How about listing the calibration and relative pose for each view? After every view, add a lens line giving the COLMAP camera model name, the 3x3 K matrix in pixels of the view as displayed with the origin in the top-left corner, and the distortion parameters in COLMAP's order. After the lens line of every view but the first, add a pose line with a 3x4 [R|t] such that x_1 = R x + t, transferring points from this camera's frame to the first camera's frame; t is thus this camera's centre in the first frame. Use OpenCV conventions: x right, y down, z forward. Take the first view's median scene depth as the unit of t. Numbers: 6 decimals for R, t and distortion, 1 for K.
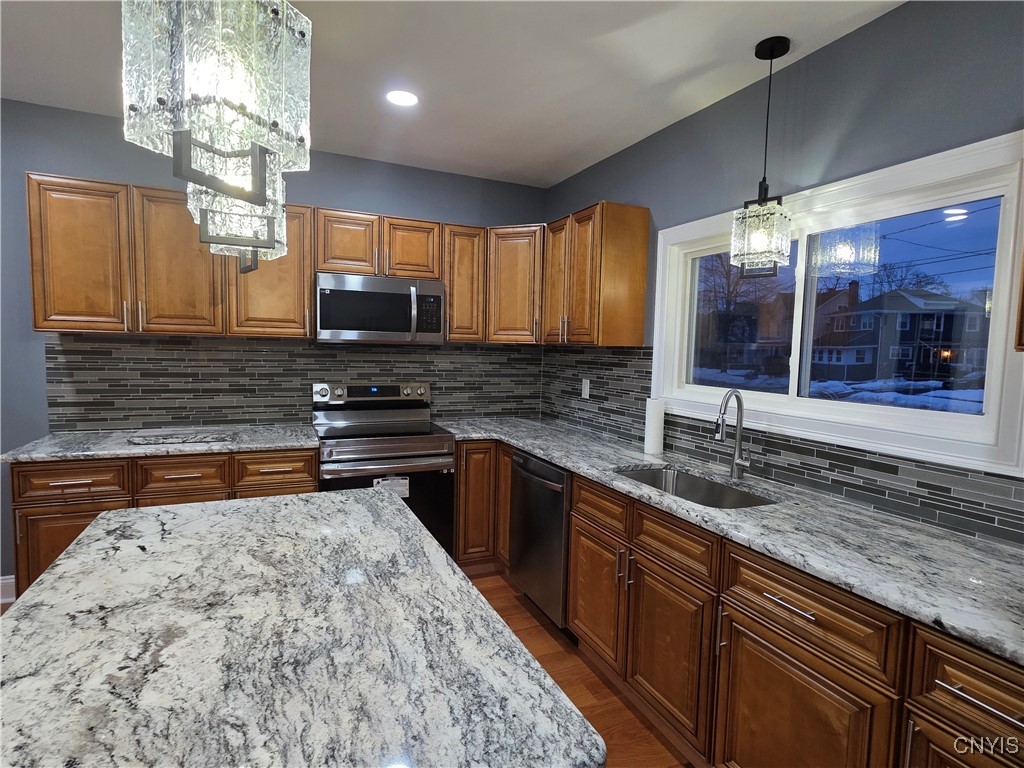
lens RADIAL K [[534.3, 0, 512.0], [0, 534.3, 384.0], [0, 0, 1]] dist [0.002290, -0.000272]
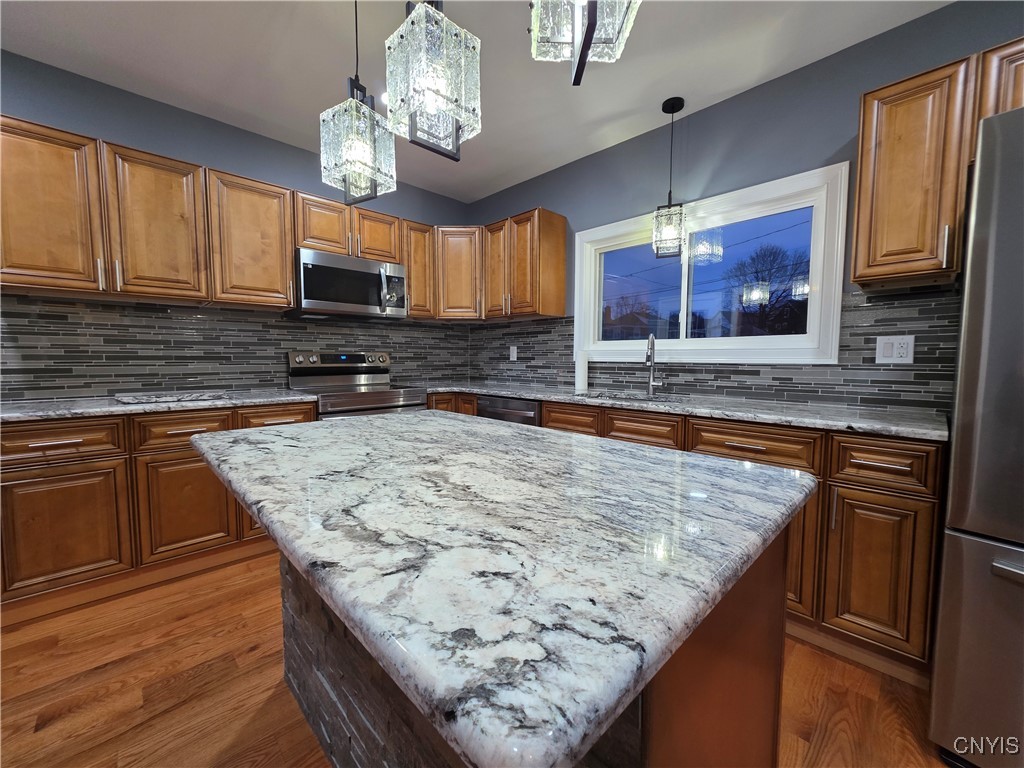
lens RADIAL K [[408.9, 0, 512.9], [0, 408.9, 385.4], [0, 0, 1]] dist [0.001737, -0.000354]
pose [[0.940267, -0.045866, 0.337333, -0.279577], [0.044419, 0.998941, 0.012009, 0.100354], [-0.337526, 0.003693, 0.941309, 0.046822]]
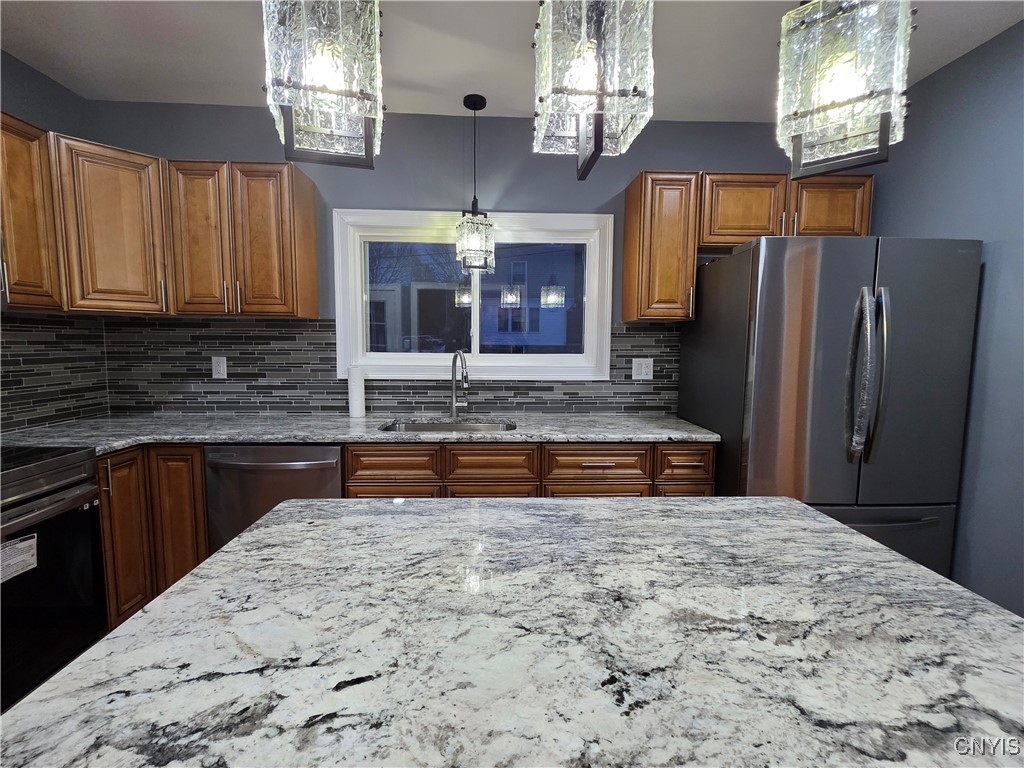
lens RADIAL K [[470.9, 0, 512.0], [0, 470.9, 384.0], [0, 0, 1]] dist [0.002815, 0.000091]
pose [[0.376908, -0.106016, 0.920164, -0.517342], [0.066254, 0.993969, 0.087381, -0.000450], [-0.923878, 0.028030, 0.381659, 0.349777]]
